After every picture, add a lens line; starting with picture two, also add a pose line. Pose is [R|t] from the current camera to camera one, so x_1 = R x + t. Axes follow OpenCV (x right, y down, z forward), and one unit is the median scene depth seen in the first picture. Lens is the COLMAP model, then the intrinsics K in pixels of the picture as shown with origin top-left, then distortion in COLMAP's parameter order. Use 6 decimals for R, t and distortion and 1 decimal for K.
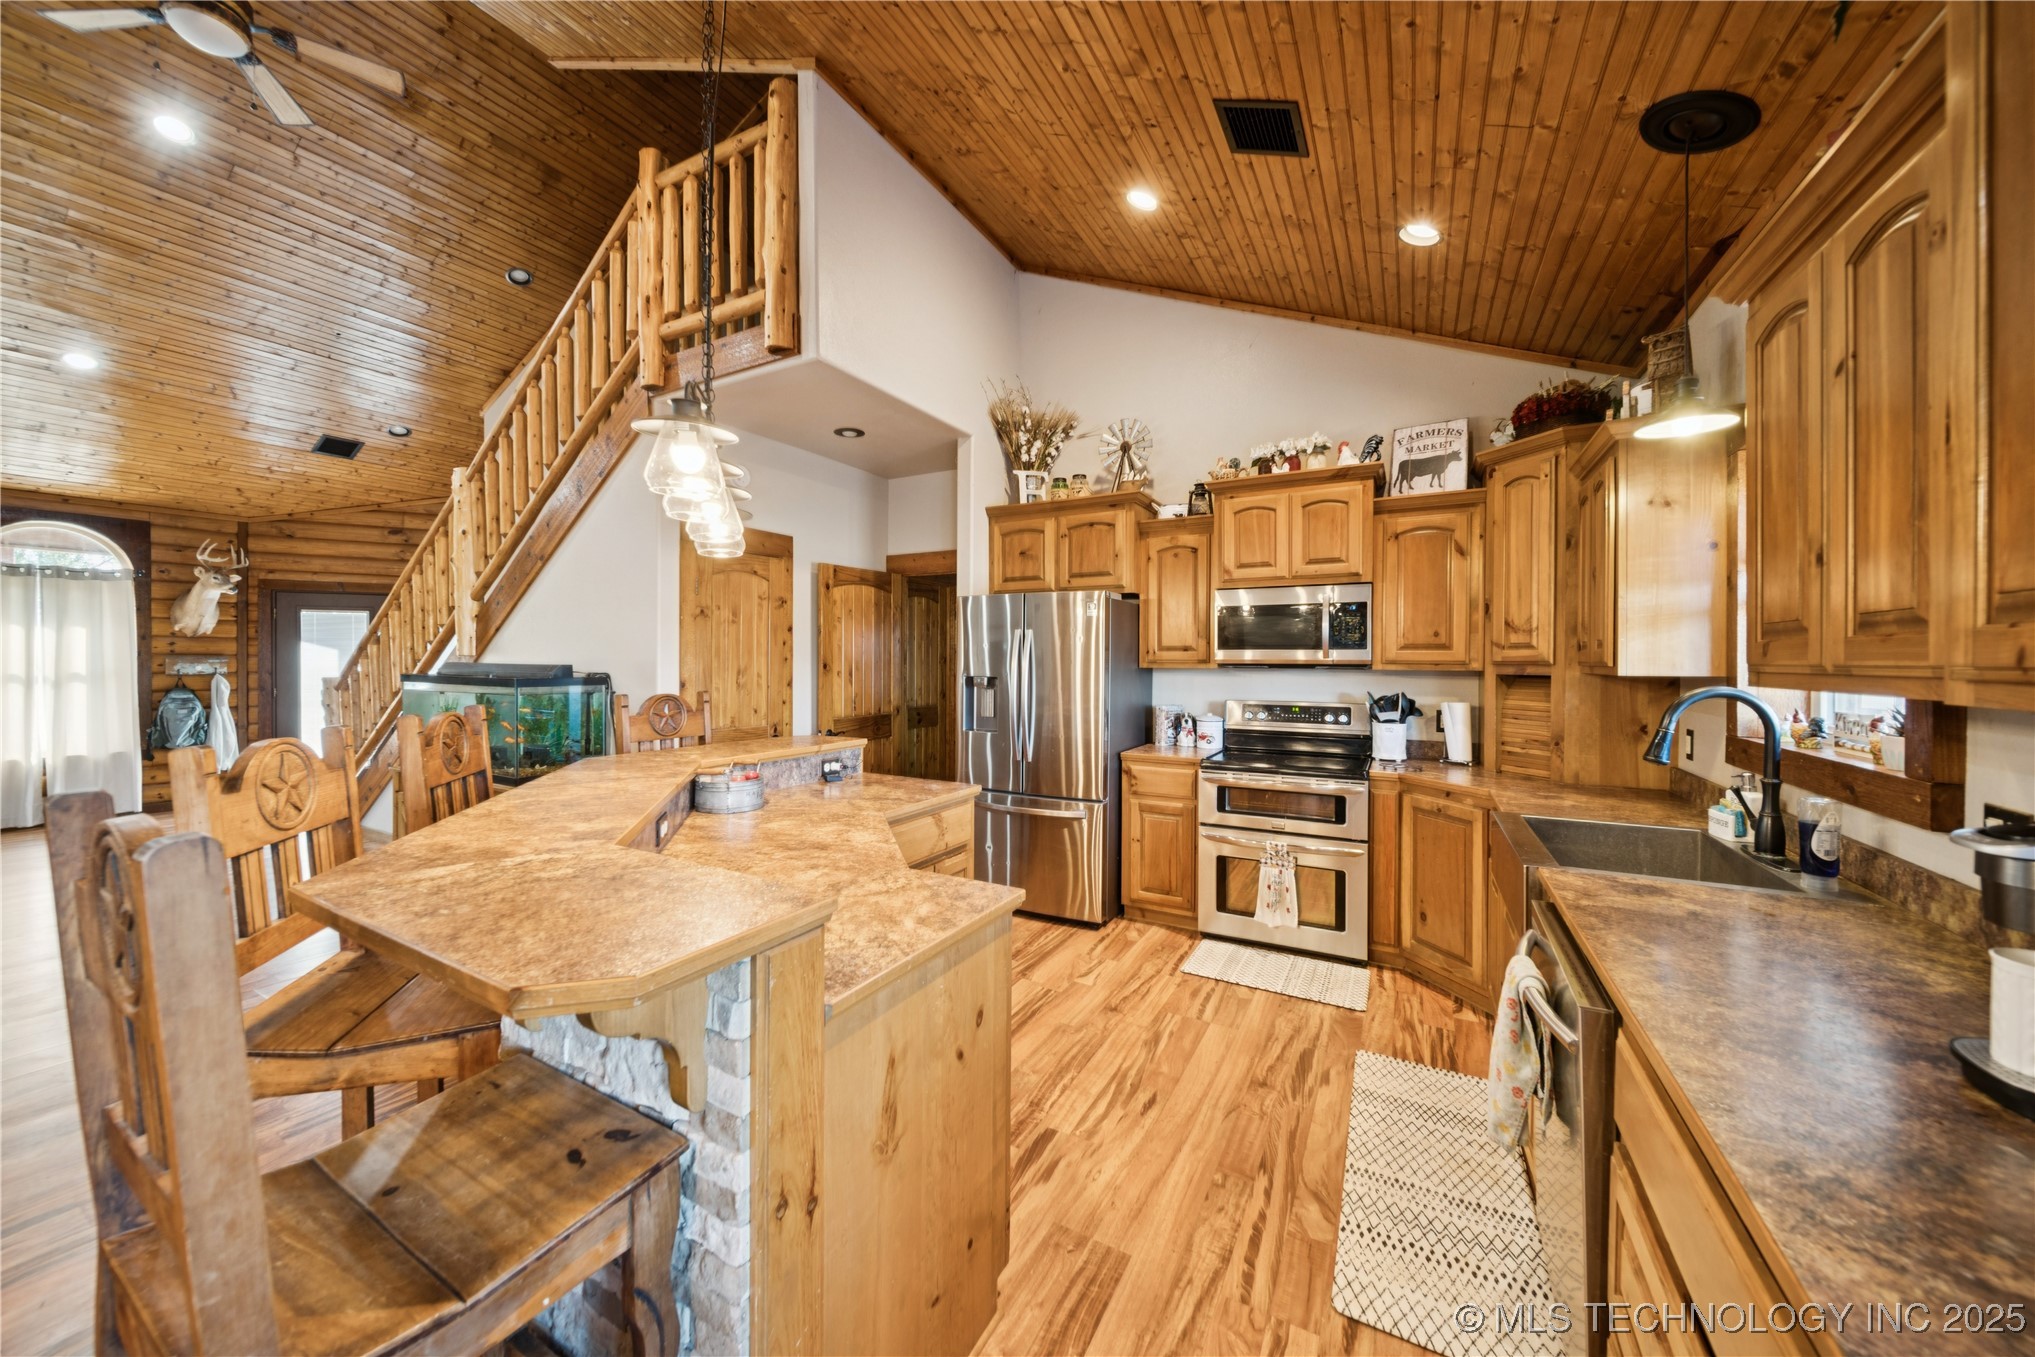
lens RADIAL K [[722.5, 0, 992.2], [0, 722.5, 654.3], [0, 0, 1]] dist [-0.001051, -0.001485]
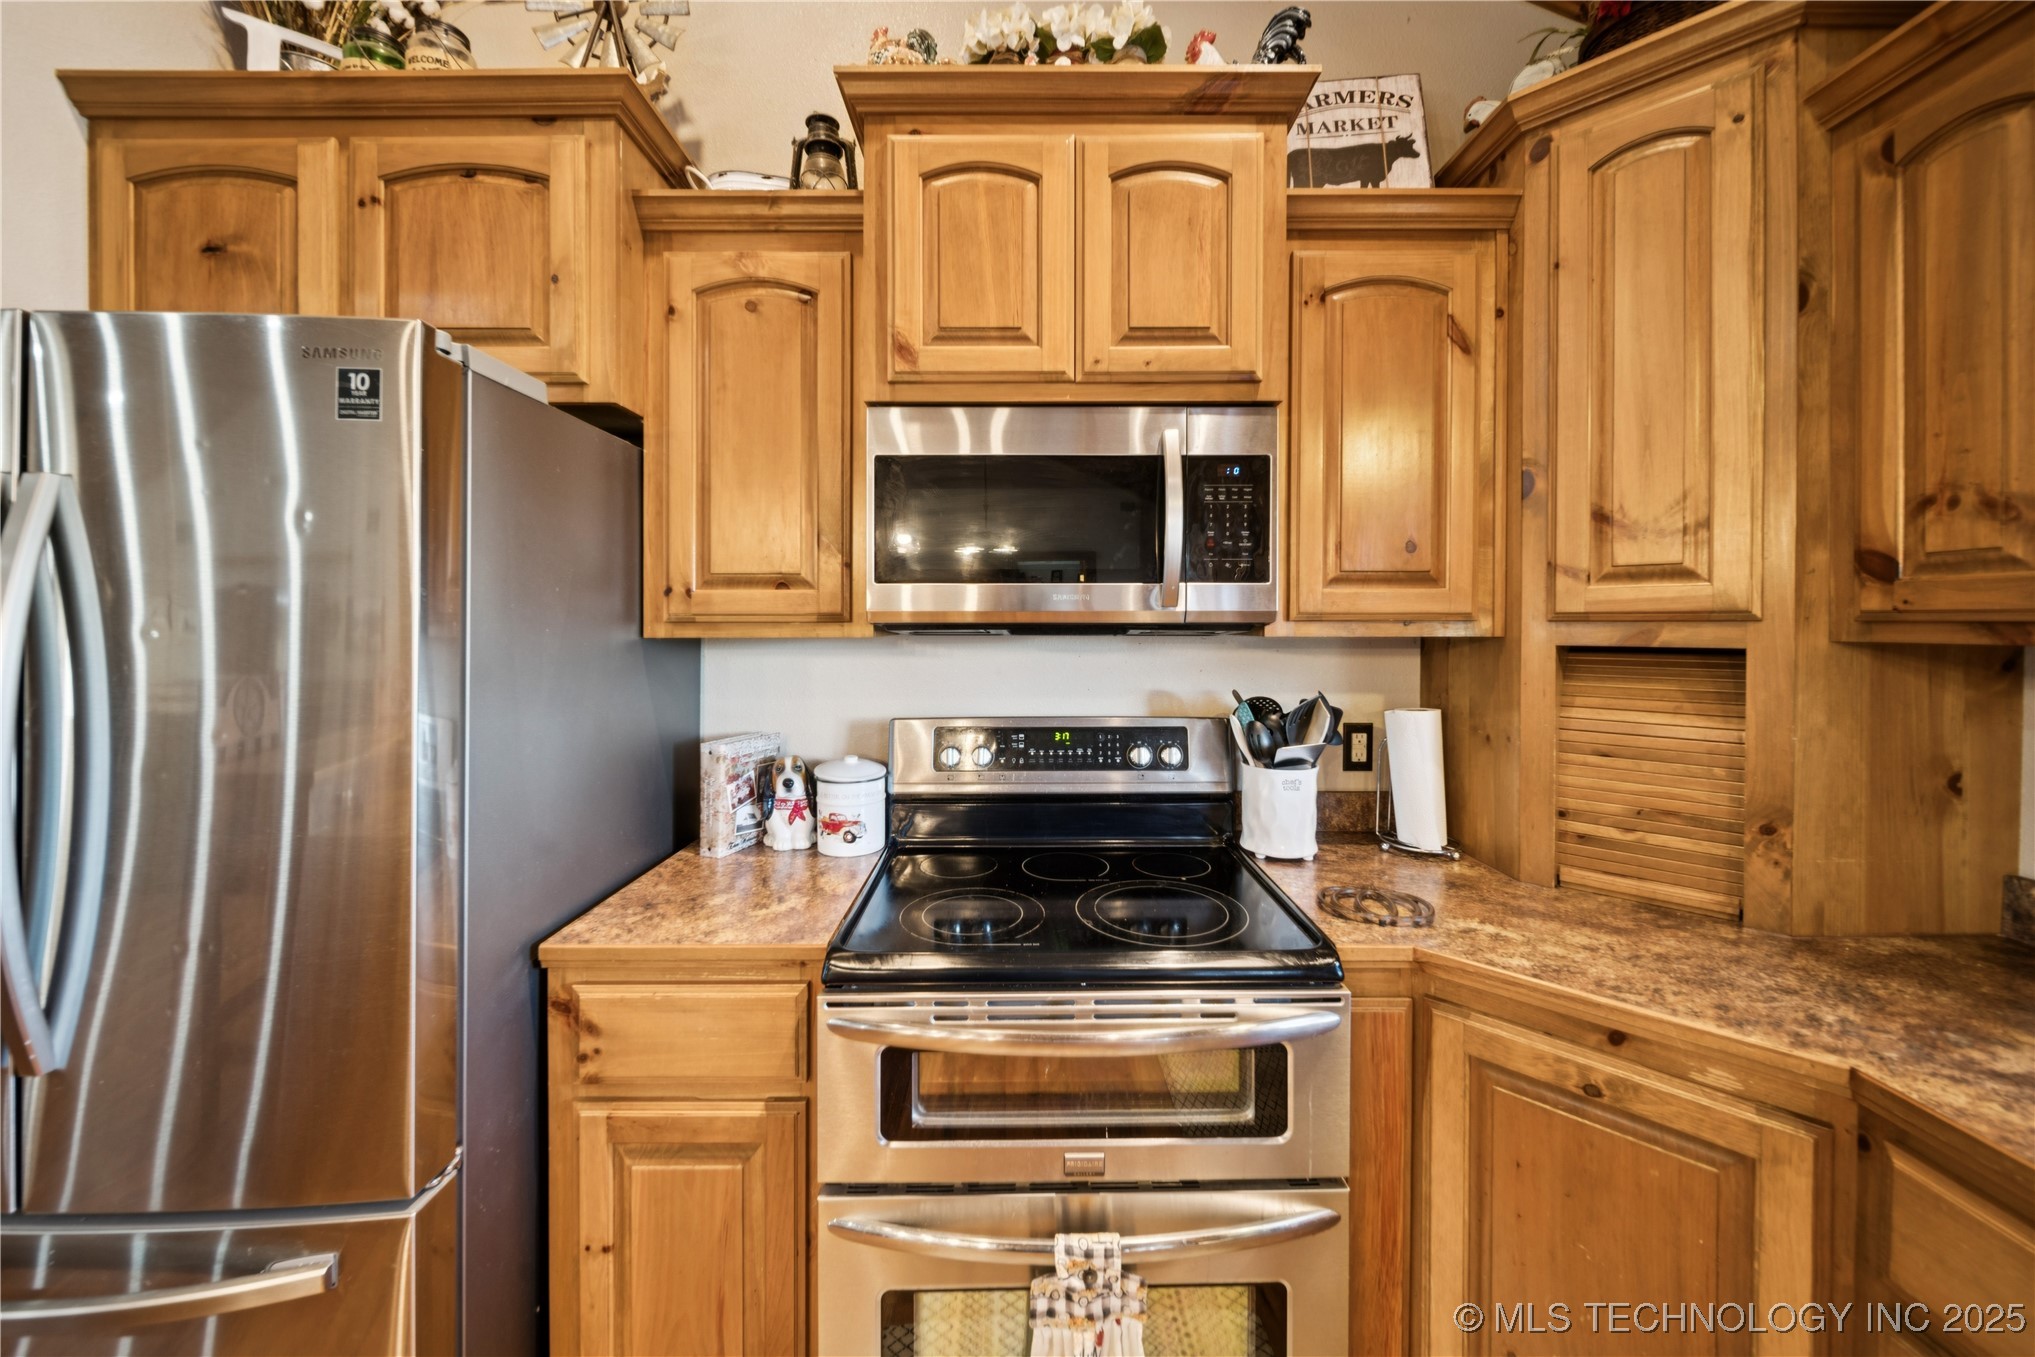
lens RADIAL K [[722.5, 0, 1033.5], [0, 722.5, 629.2], [0, 0, 1]] dist [-0.001051, -0.001485]
pose [[0.854269, -0.007403, 0.519779, 0.214254], [-0.000311, 0.999891, 0.014753, 0.011173], [-0.519831, -0.012764, 0.854174, 0.722228]]
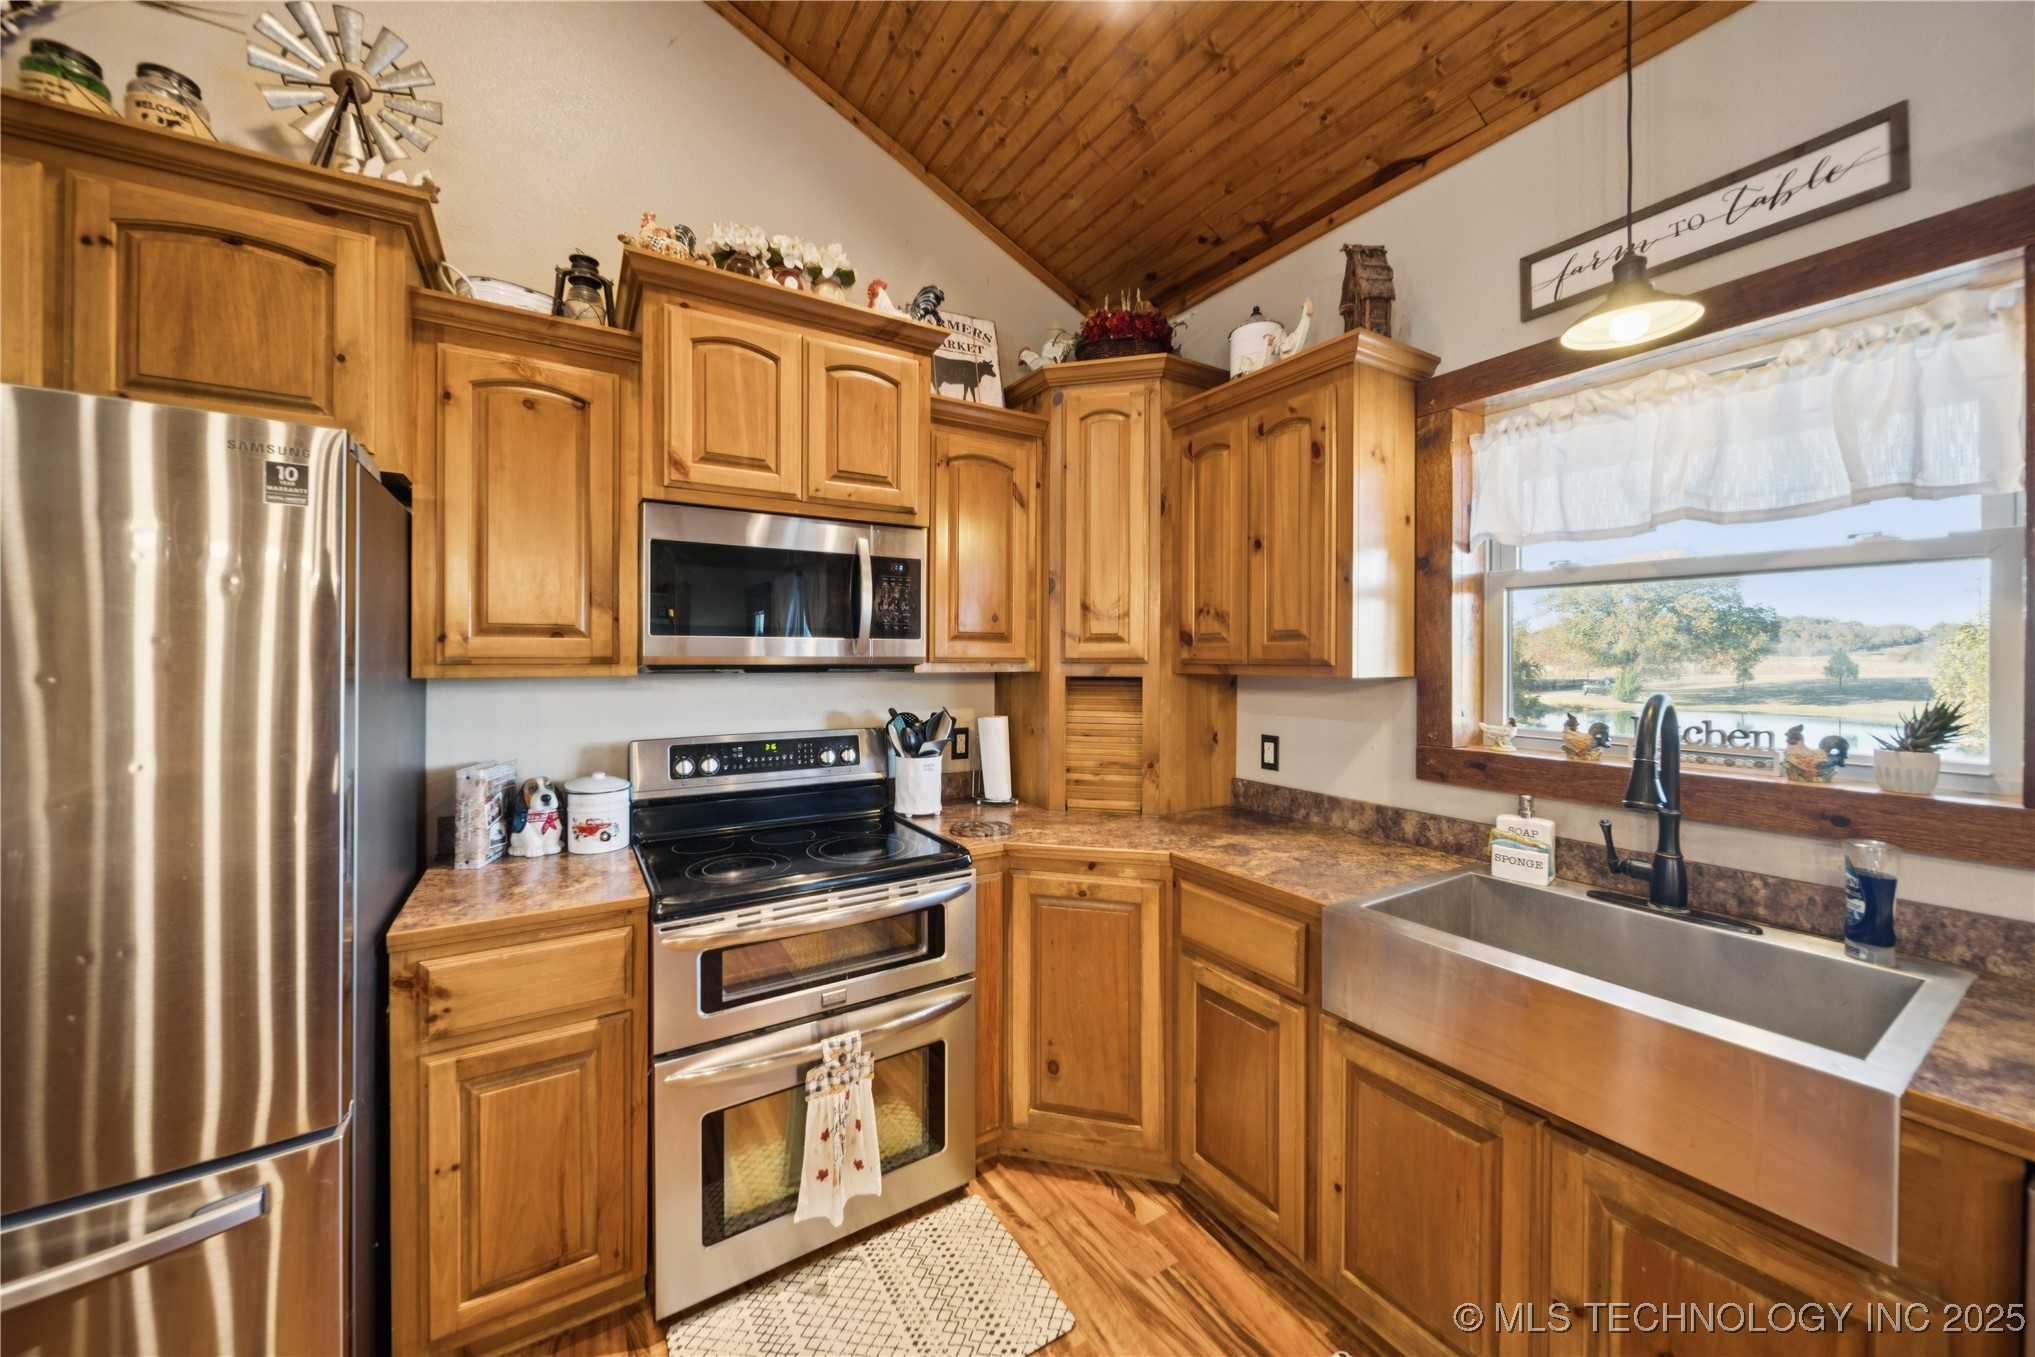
lens RADIAL K [[722.5, 0, 981.4], [0, 722.5, 659.1], [0, 0, 1]] dist [-0.001051, -0.001485]
pose [[0.479533, -0.003955, 0.877515, 0.017115], [-0.006161, 0.999950, 0.007874, 0.004300], [-0.877502, -0.009182, 0.479485, 0.648729]]
